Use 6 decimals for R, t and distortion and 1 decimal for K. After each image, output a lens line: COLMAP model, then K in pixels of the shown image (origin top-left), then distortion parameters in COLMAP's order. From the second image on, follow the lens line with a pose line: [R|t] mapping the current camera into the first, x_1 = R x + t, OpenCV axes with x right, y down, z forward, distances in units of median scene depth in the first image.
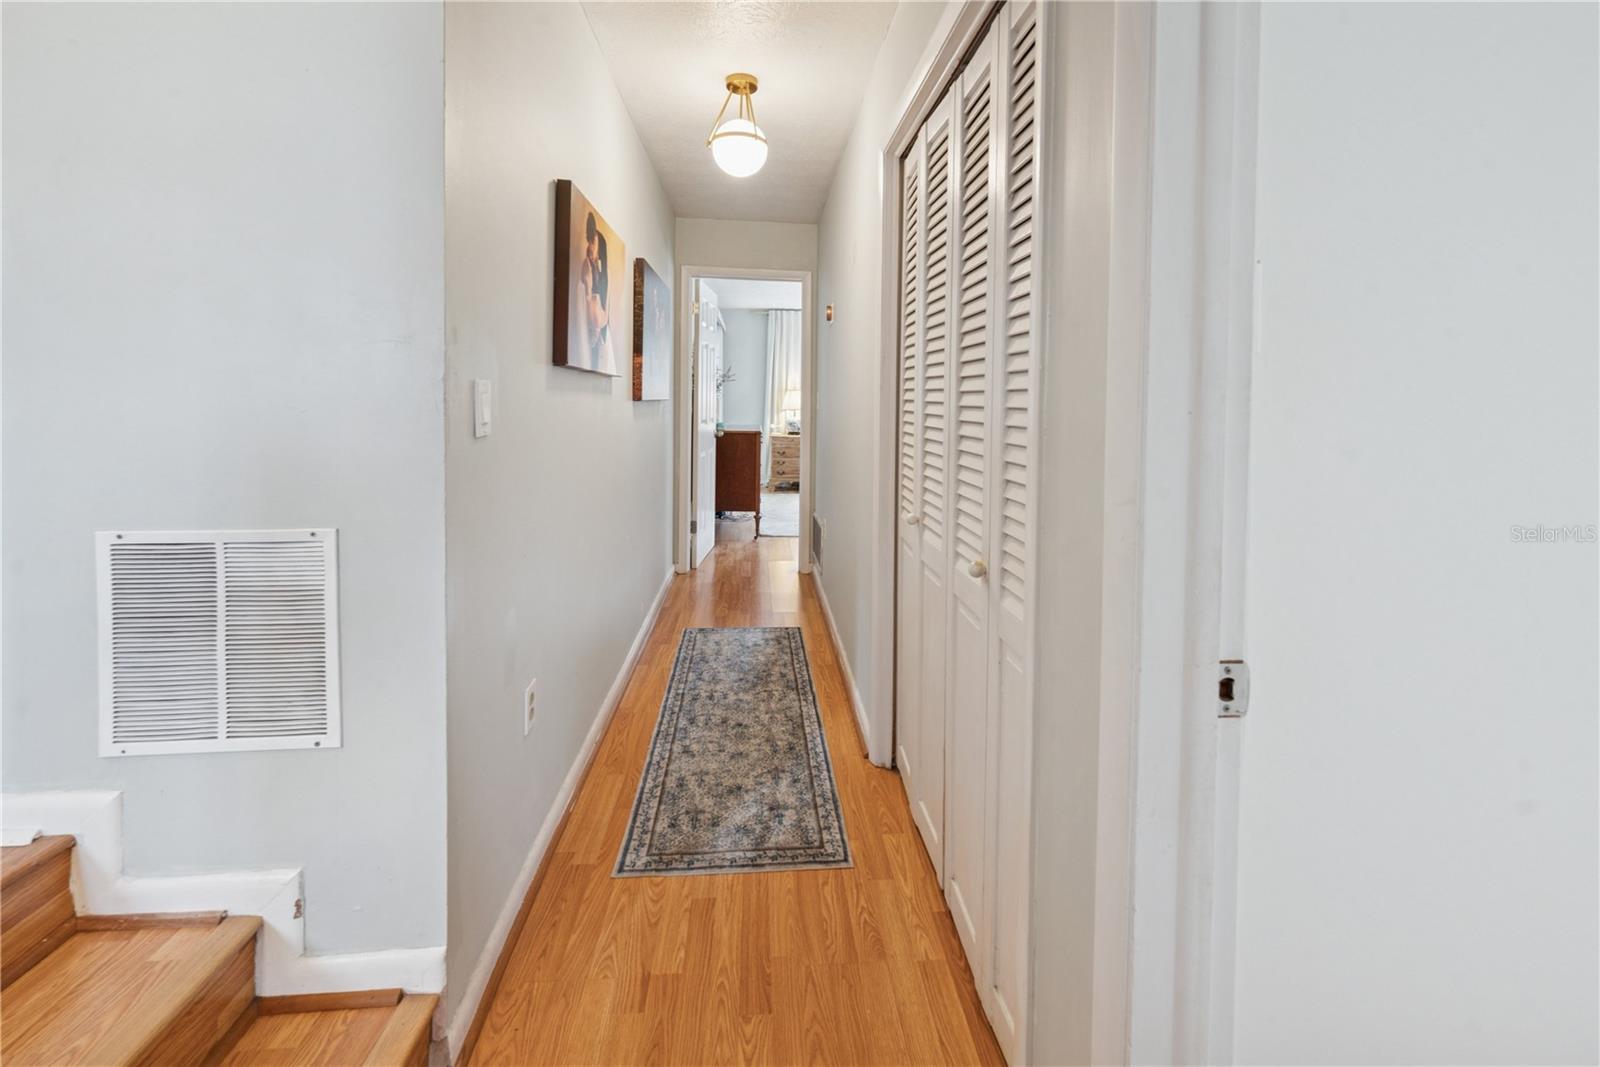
lens RADIAL K [[688.0, 0, 801.4], [0, 688.0, 533.9], [0, 0, 1]] dist [0.002130, 0.000337]
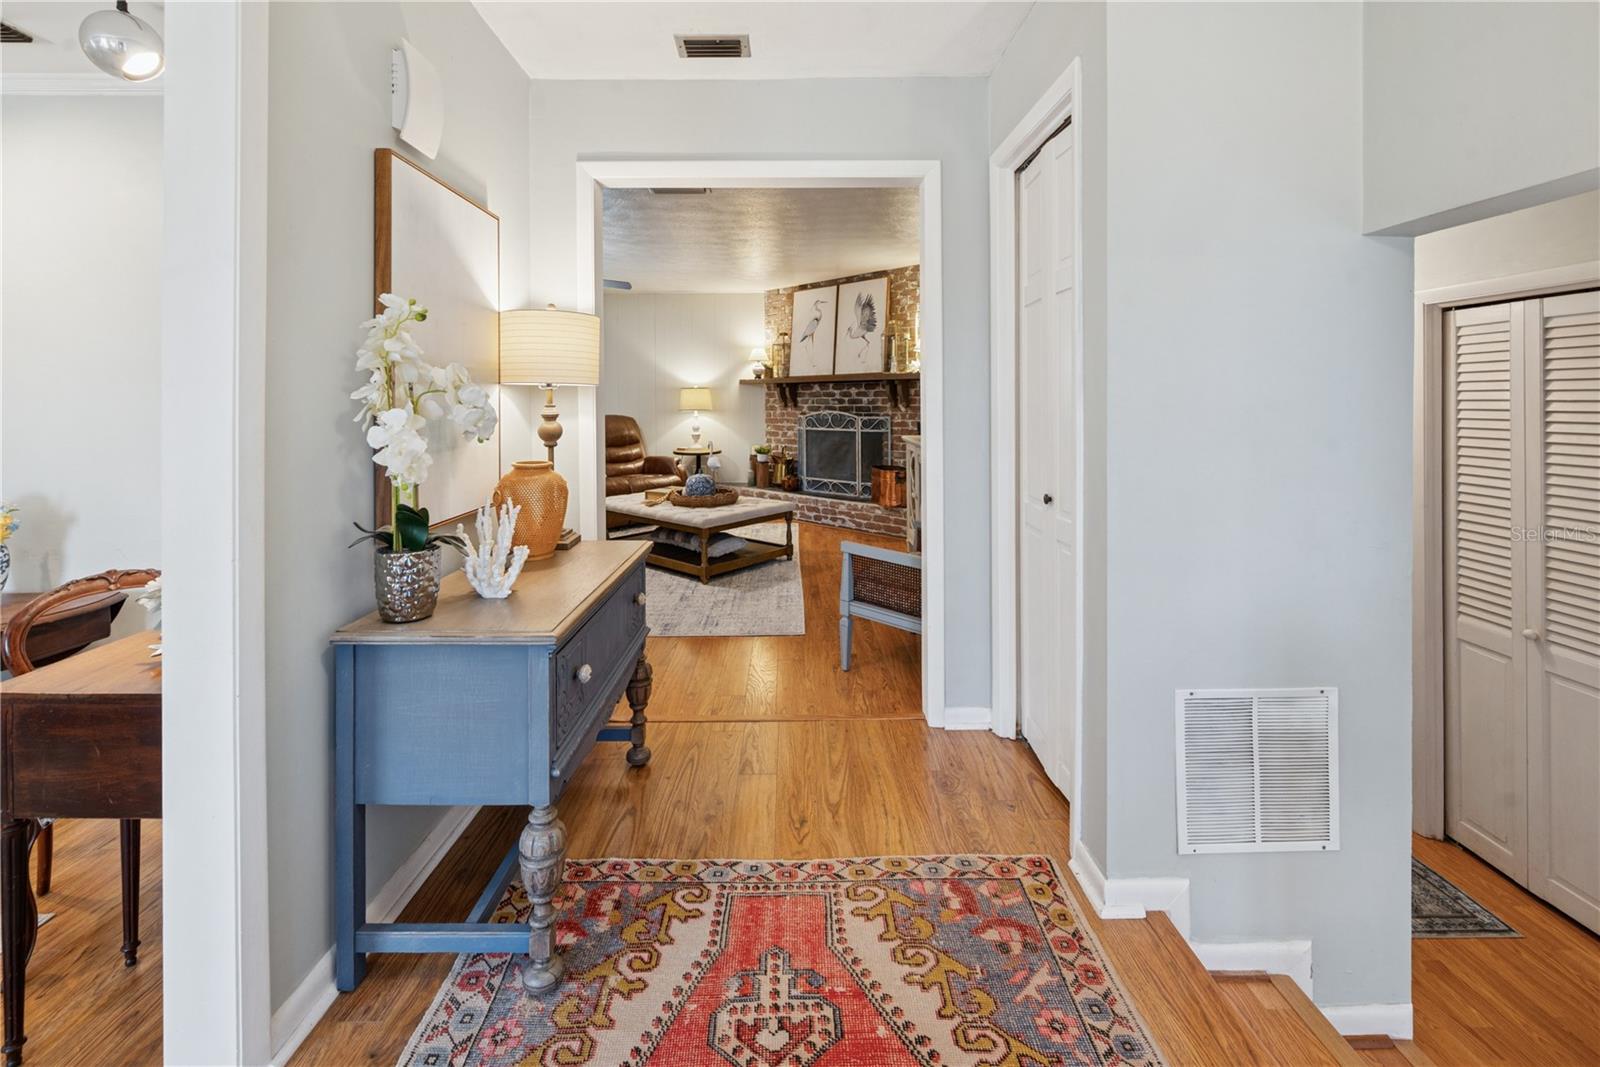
lens RADIAL K [[688.0, 0, 798.9], [0, 688.0, 524.5], [0, 0, 1]] dist [0.002130, 0.000337]
pose [[0.997400, -0.000369, -0.072066, -1.642340], [-0.001175, 0.999770, -0.021392, -0.298956], [0.072058, 0.021421, 0.997170, -0.434680]]
